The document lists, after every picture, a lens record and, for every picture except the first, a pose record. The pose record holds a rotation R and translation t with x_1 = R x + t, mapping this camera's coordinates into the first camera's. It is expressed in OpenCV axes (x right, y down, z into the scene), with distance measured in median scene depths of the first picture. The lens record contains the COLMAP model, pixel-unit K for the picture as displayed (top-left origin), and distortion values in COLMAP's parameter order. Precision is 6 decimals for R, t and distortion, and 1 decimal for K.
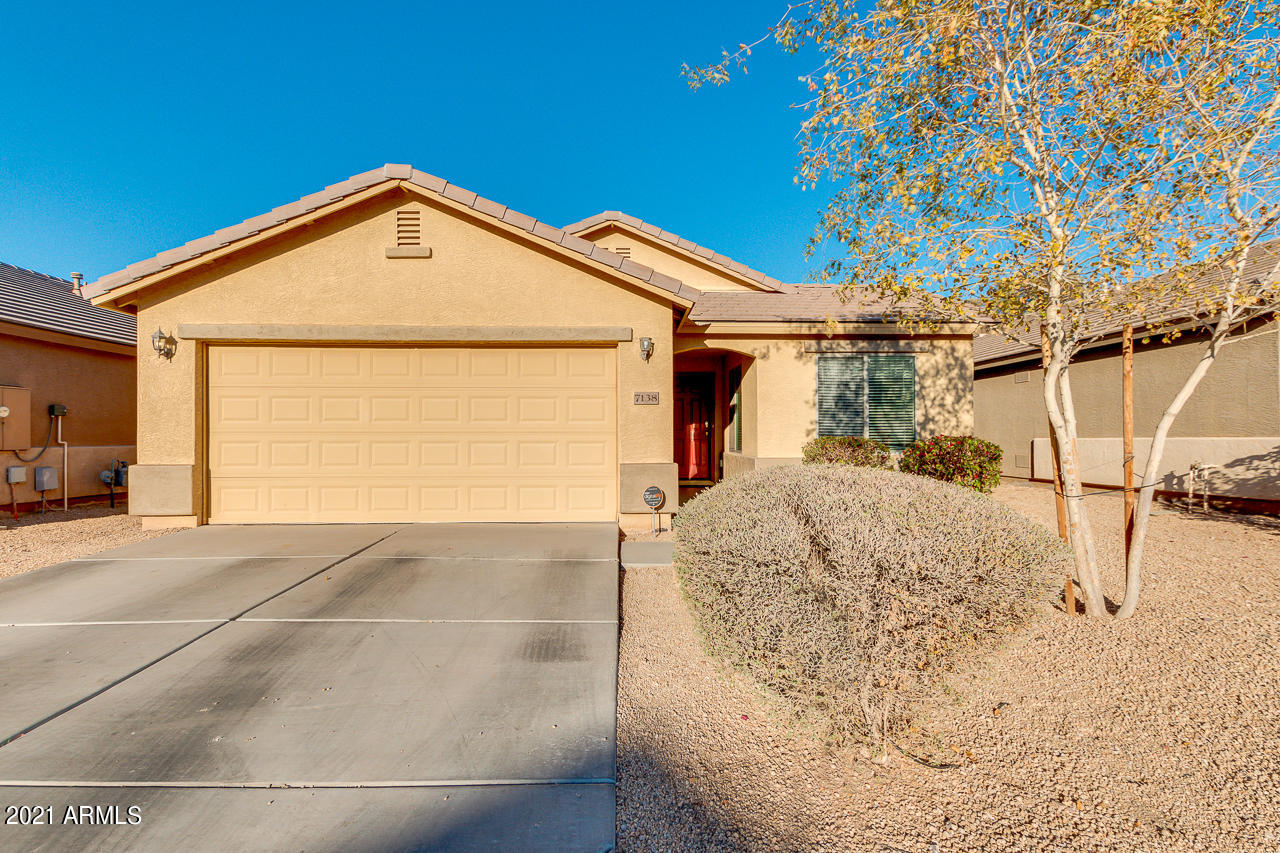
lens RADIAL K [[578.5, 0, 645.3], [0, 578.5, 434.0], [0, 0, 1]] dist [-0.000754, -0.000486]
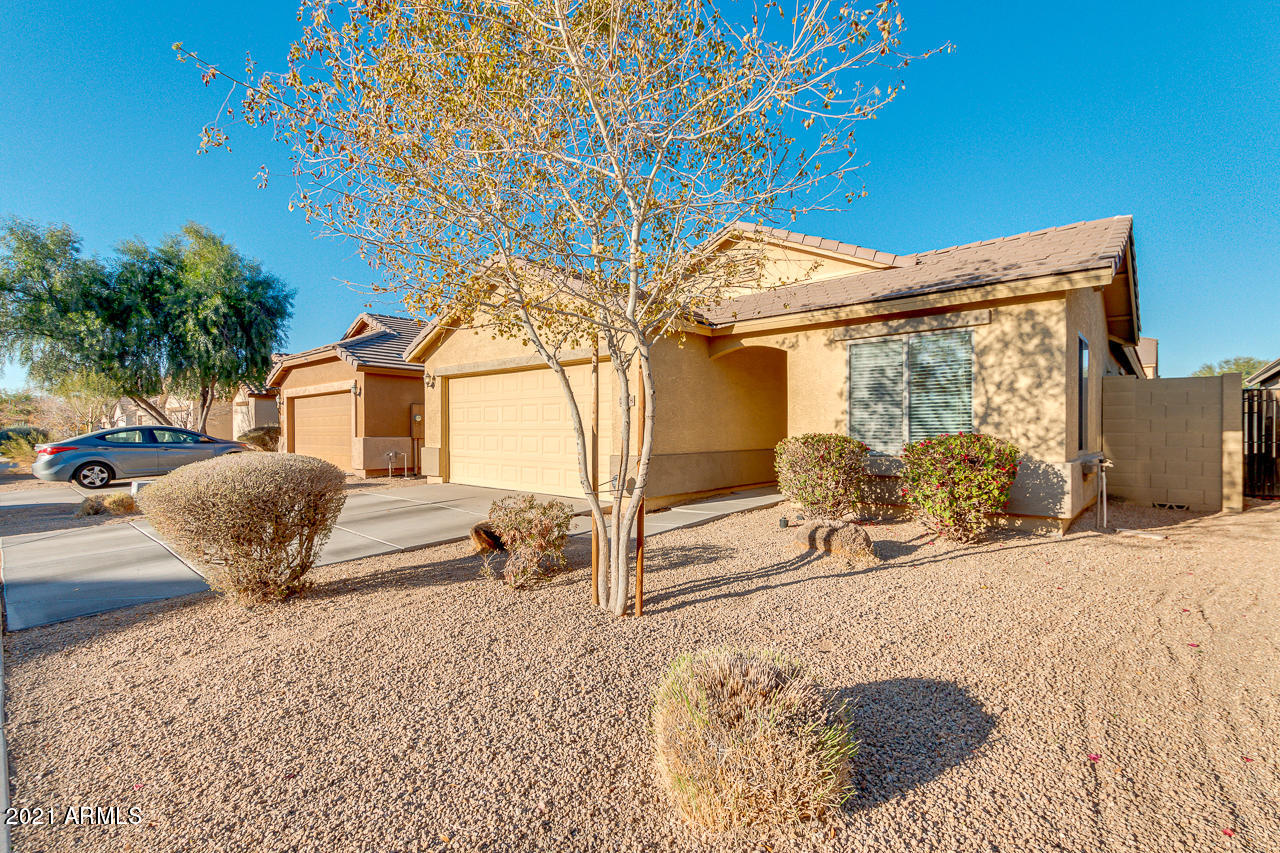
lens RADIAL K [[587.0, 0, 638.5], [0, 587.0, 433.4], [0, 0, 1]] dist [0.000732, -0.000076]
pose [[0.710503, 0.001659, -0.703692, 0.872951], [0.002298, 0.999986, 0.004679, 0.001992], [0.703691, -0.004942, 0.710489, 0.139380]]
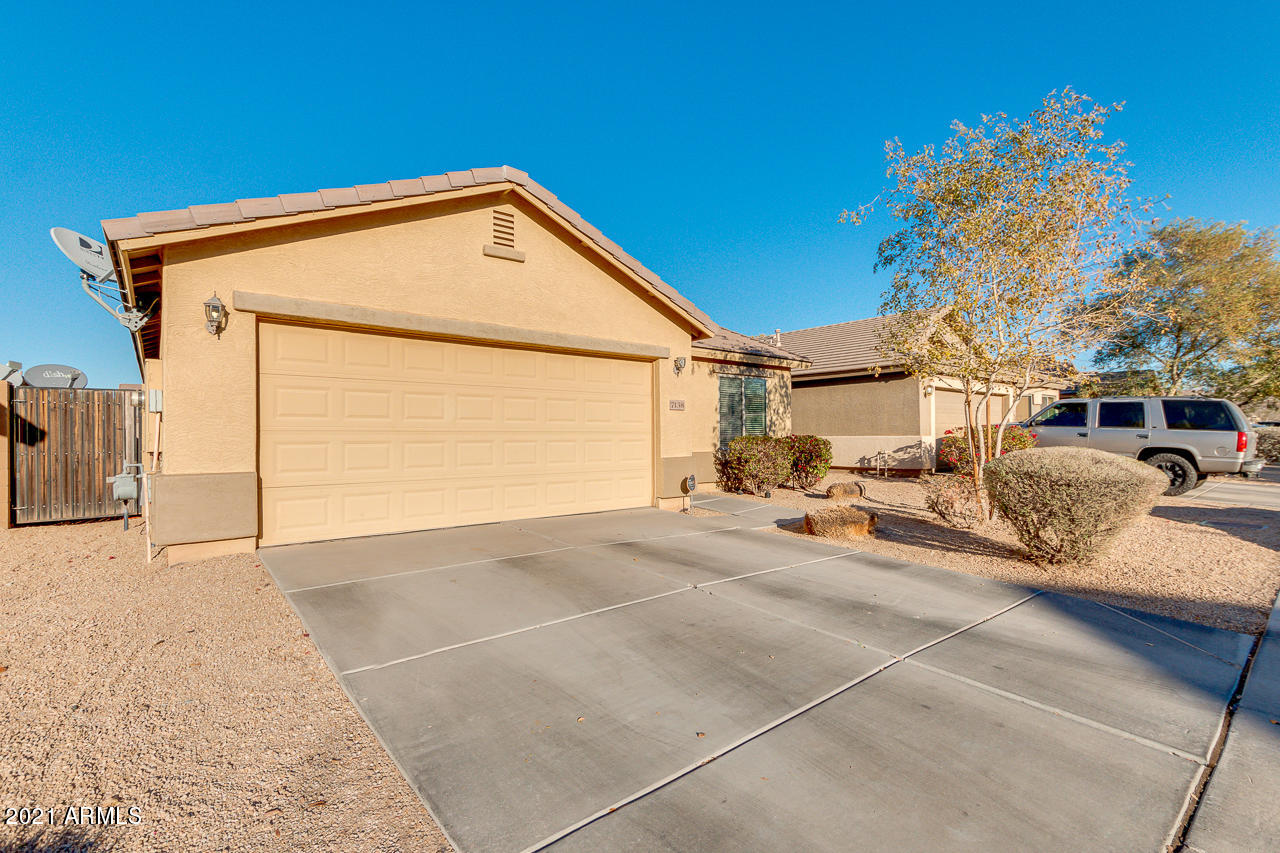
lens RADIAL K [[583.3, 0, 643.4], [0, 583.3, 430.2], [0, 0, 1]] dist [0.002248, -0.000462]
pose [[0.792526, 0.005109, 0.609817, -0.816319], [-0.004519, 0.999987, -0.002505, -0.004028], [-0.609822, -0.000770, 0.792538, 0.044239]]
